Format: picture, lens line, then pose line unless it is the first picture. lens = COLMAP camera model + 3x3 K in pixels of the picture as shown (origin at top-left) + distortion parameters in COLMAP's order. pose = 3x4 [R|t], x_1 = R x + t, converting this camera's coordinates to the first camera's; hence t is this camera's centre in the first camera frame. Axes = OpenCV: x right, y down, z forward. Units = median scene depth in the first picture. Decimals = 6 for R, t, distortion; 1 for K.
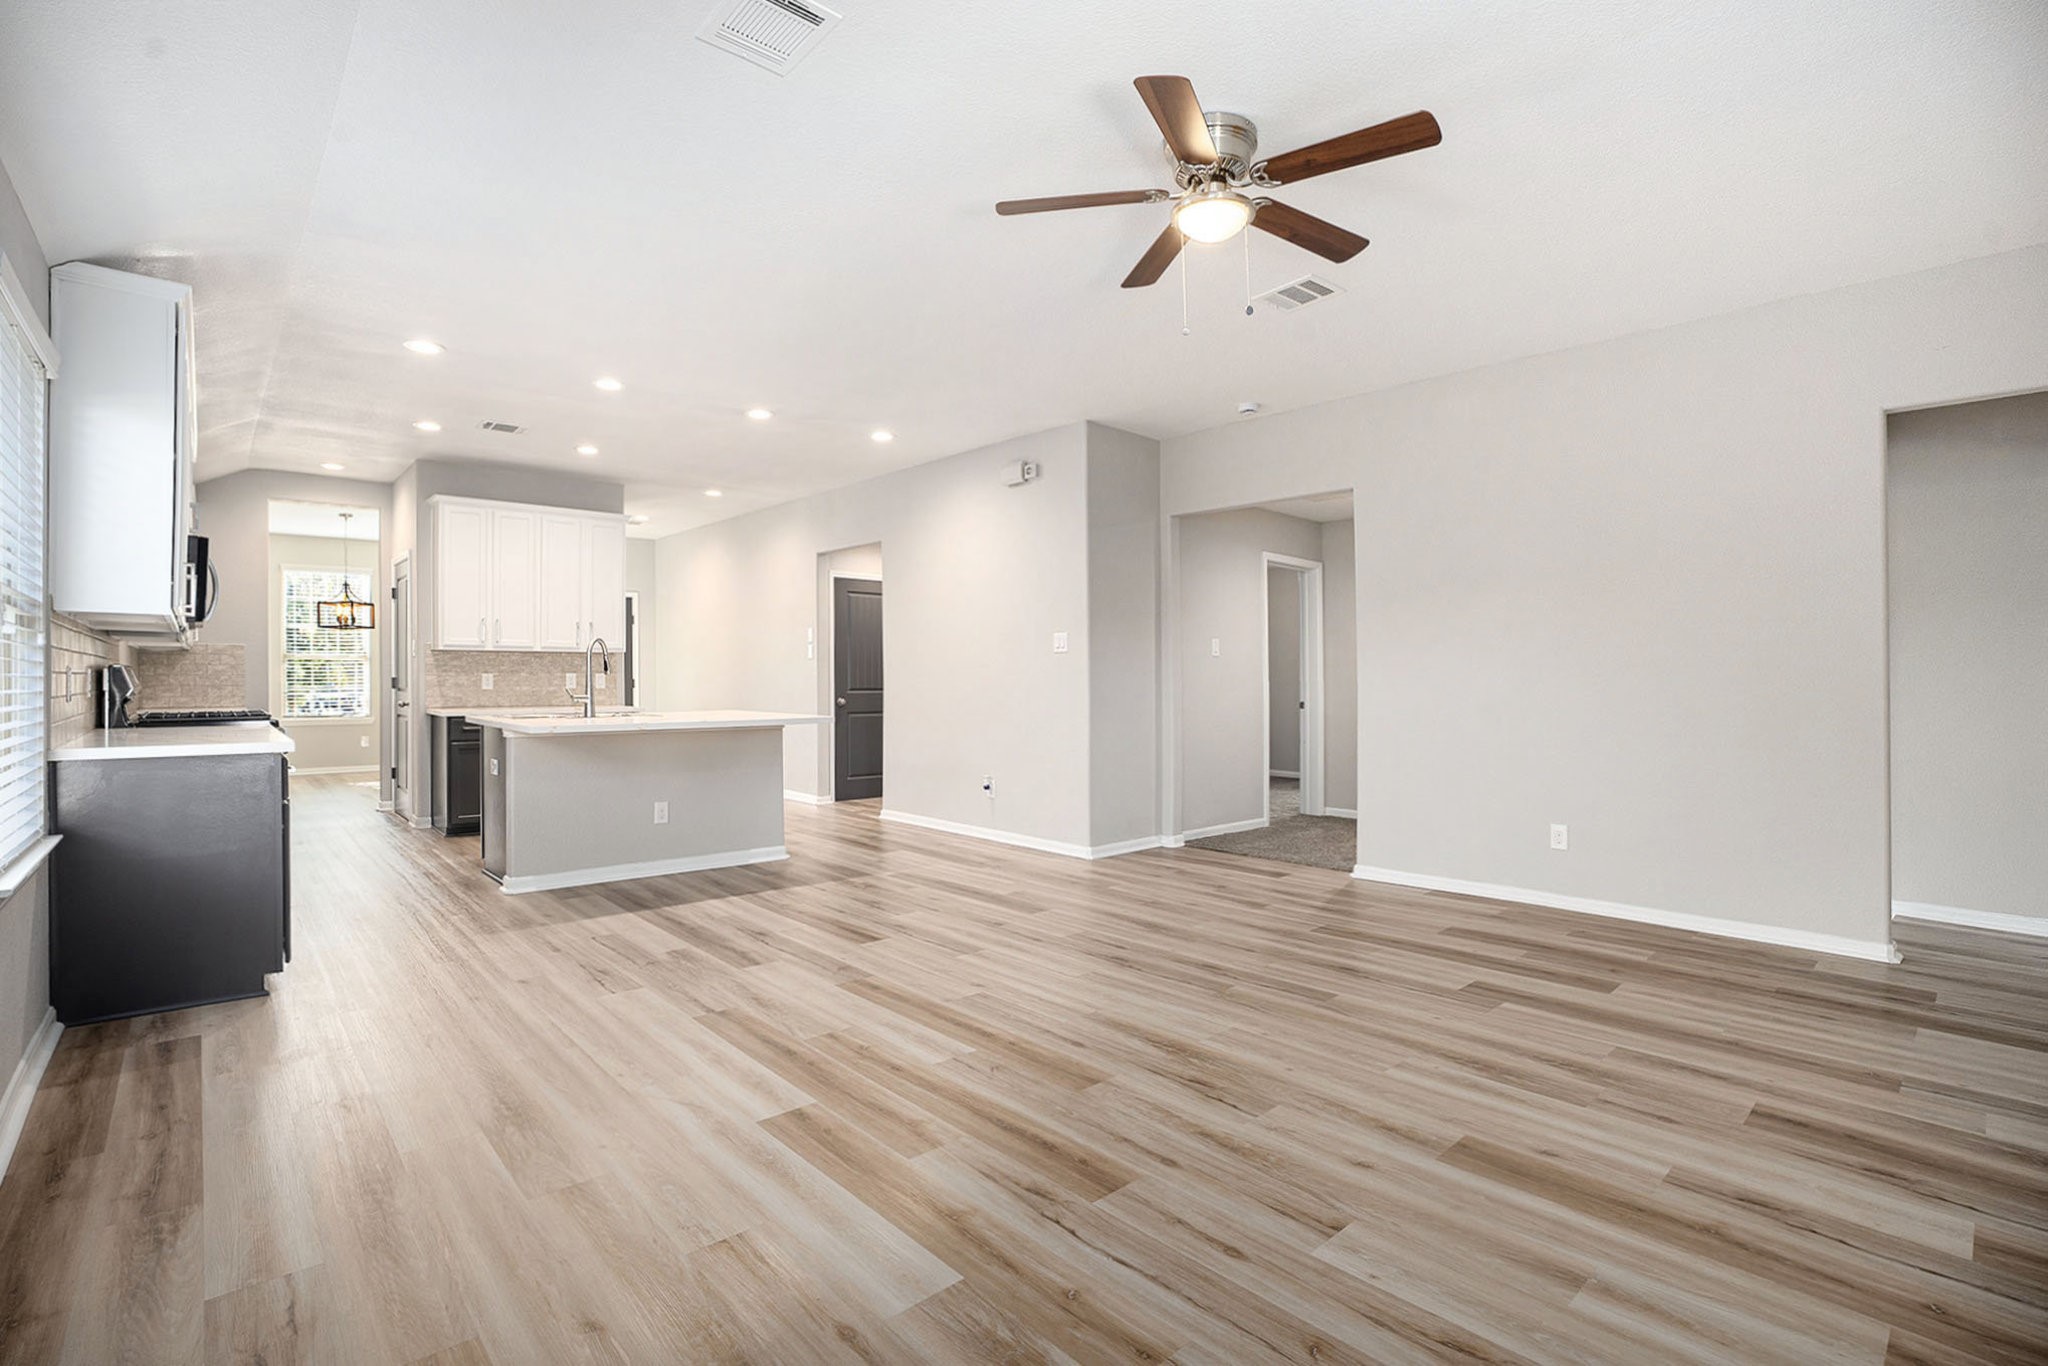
lens RADIAL K [[939.7, 0, 1023.7], [0, 939.7, 694.0], [0, 0, 1]] dist [-0.068491, 0.014163]
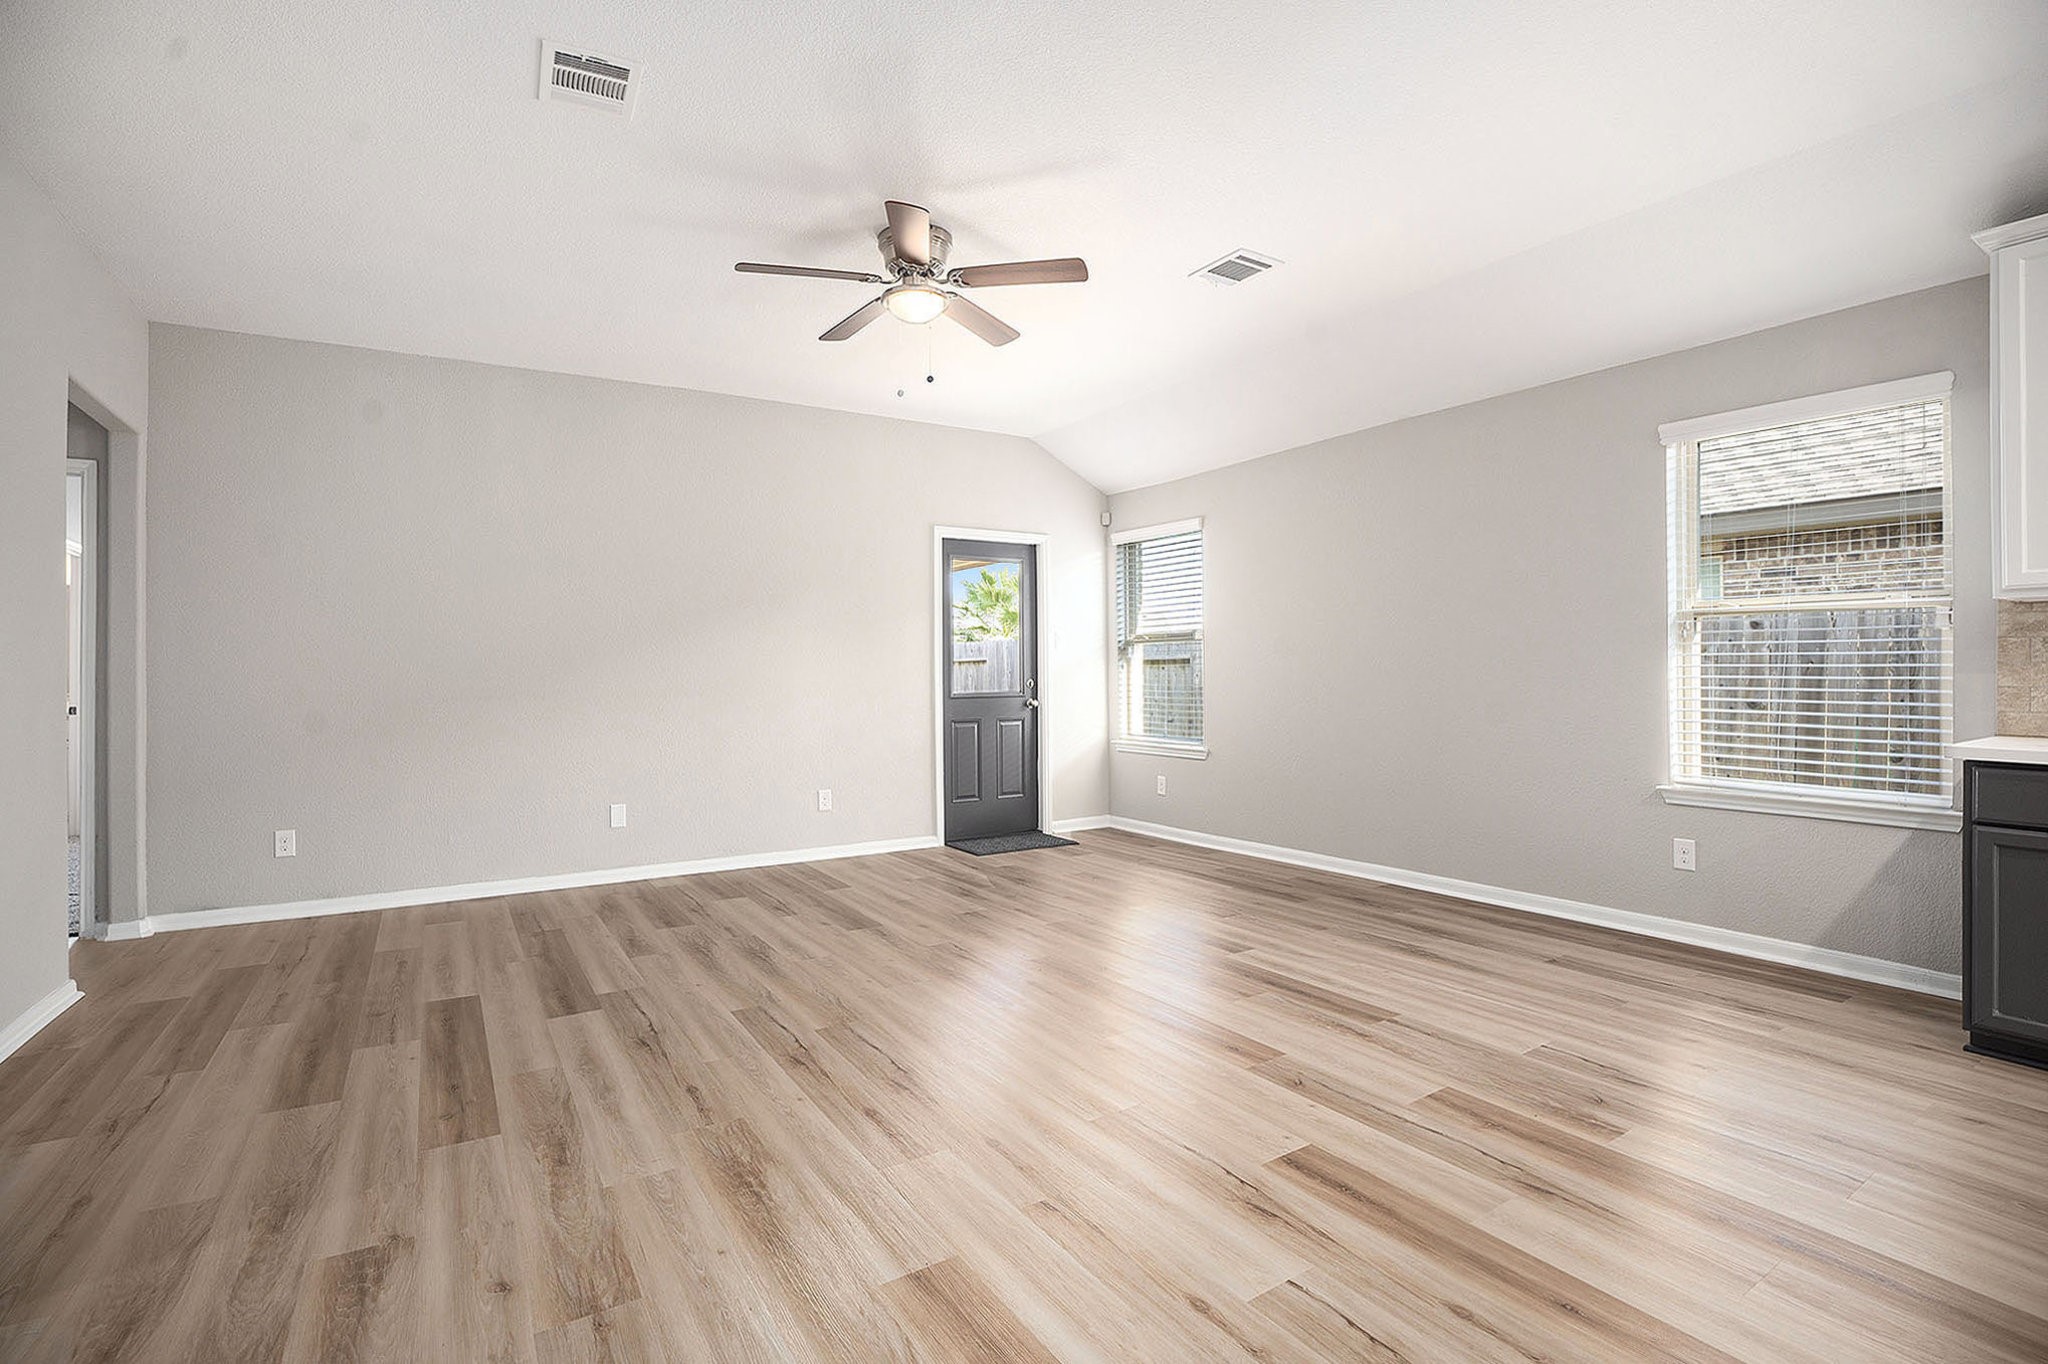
lens RADIAL K [[969.2, 0, 1054.6], [0, 969.2, 691.5], [0, 0, 1]] dist [-0.093524, 0.026731]
pose [[-0.989958, 0.002053, 0.141345, -0.066937], [0.006212, 0.999560, 0.028995, -0.014794], [-0.141223, 0.029582, -0.989536, 1.019410]]
